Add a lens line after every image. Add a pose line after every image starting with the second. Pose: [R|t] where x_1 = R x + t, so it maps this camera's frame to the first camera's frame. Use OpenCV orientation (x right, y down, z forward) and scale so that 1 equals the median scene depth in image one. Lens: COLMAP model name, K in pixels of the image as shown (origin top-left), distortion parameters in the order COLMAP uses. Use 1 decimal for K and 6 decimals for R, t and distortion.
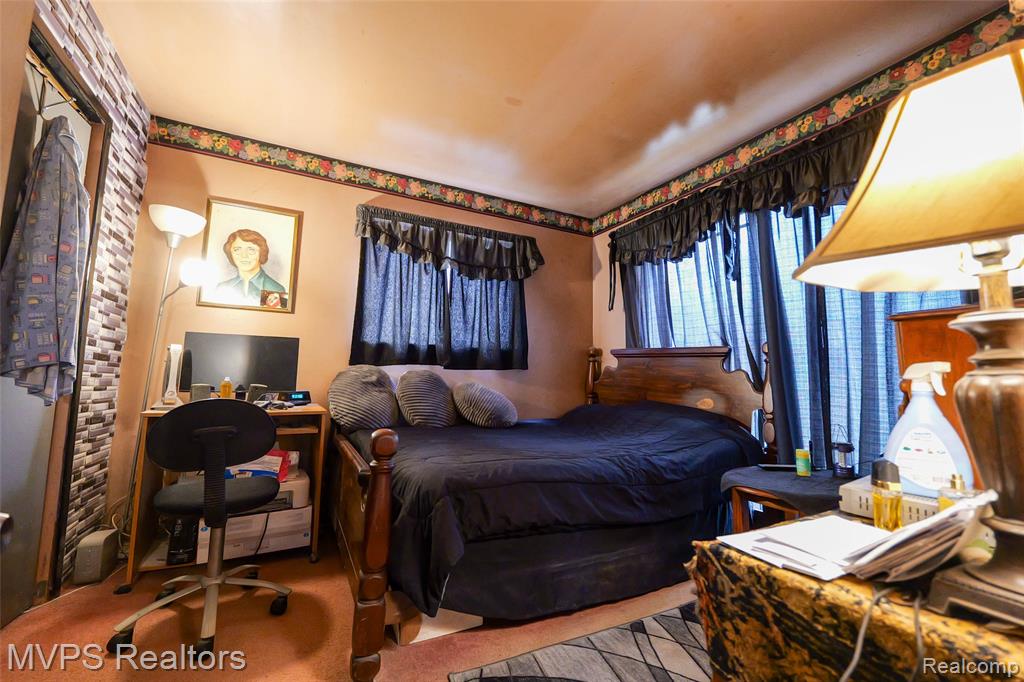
lens RADIAL K [[395.2, 0, 508.9], [0, 395.2, 336.9], [0, 0, 1]] dist [-0.010146, 0.000578]
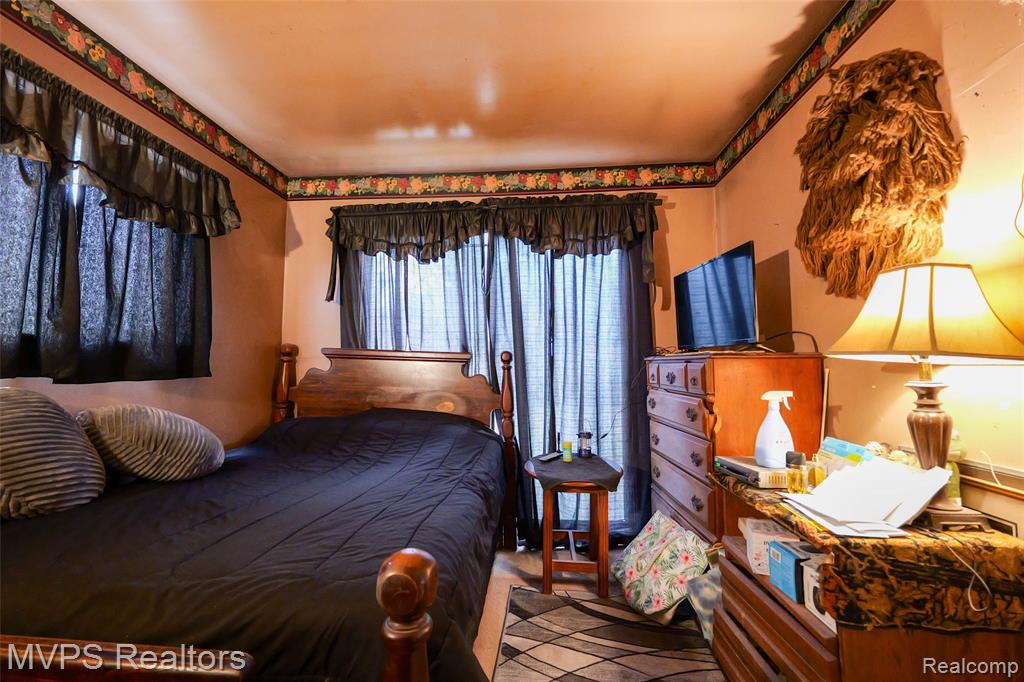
lens RADIAL K [[404.5, 0, 512.0], [0, 404.5, 341.0], [0, 0, 1]] dist [-0.010021, 0.000409]
pose [[0.553320, 0.040257, 0.831996, -0.243720], [-0.075375, 0.997153, 0.001880, -0.015590], [-0.829552, -0.063752, 0.554779, 0.224263]]
